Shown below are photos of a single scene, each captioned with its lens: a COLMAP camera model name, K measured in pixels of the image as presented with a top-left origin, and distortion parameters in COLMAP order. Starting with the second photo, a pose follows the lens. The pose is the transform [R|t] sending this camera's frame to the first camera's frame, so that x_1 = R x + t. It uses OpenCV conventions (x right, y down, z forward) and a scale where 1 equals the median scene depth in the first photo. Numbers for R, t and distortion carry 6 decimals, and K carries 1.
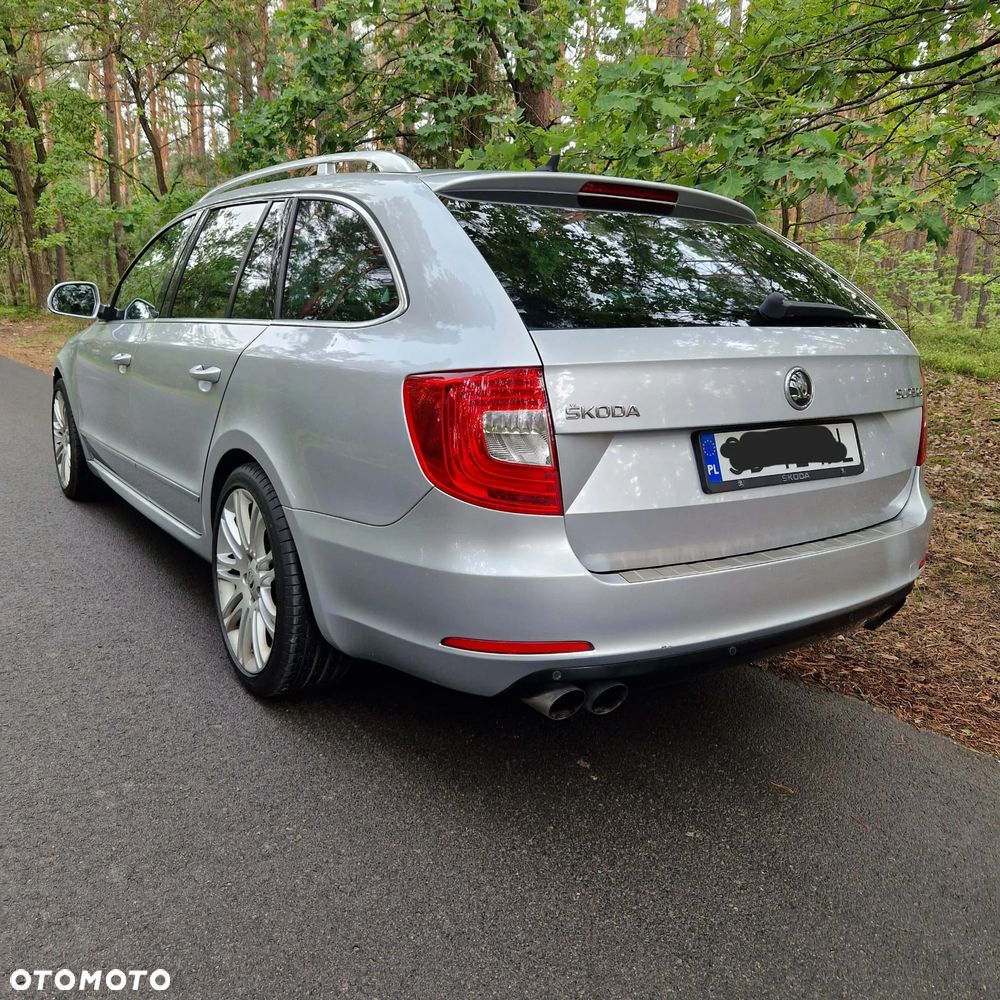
lens RADIAL K [[914.7, 0, 513.2], [0, 914.7, 485.8], [0, 0, 1]] dist [0.014414, 0.011365]
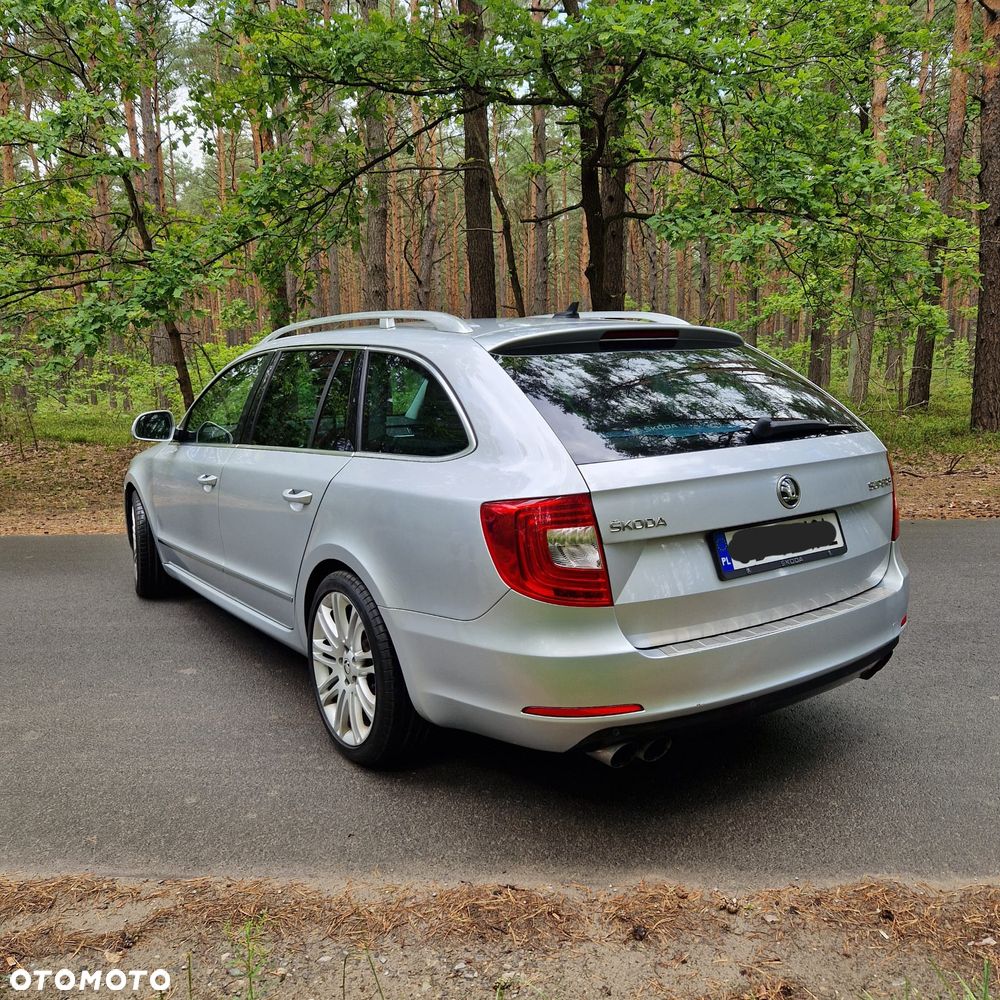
lens RADIAL K [[906.7, 0, 521.8], [0, 906.7, 501.4], [0, 0, 1]] dist [0.070878, -0.081668]
pose [[0.998313, -0.057910, 0.004201, -0.059736], [0.058049, 0.997046, -0.050290, -0.048647], [-0.001276, 0.050449, 0.998726, -0.244453]]
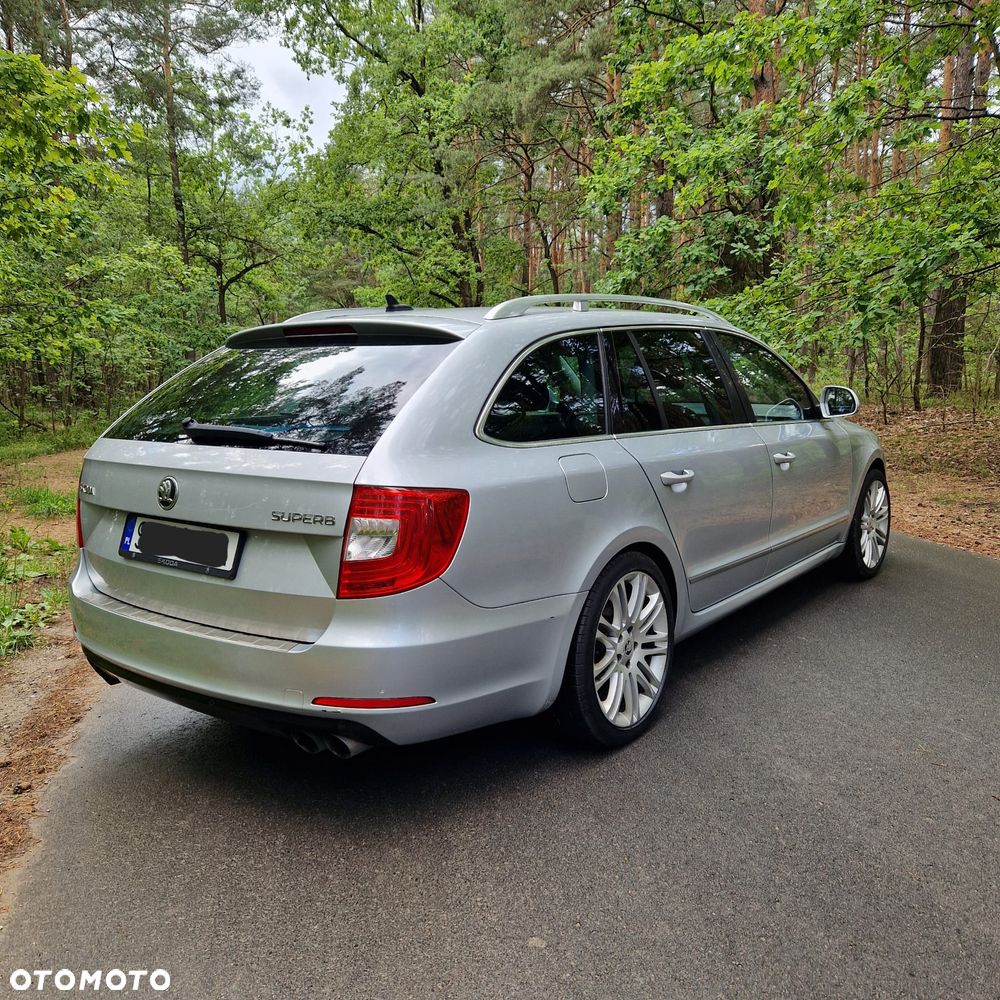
lens RADIAL K [[906.7, 0, 521.8], [0, 906.7, 501.4], [0, 0, 1]] dist [0.070878, -0.081668]
pose [[0.340872, 0.109274, -0.933737, 1.566725], [-0.167124, 0.984445, 0.054198, -0.231644], [0.925135, 0.137575, 0.353833, 0.952622]]
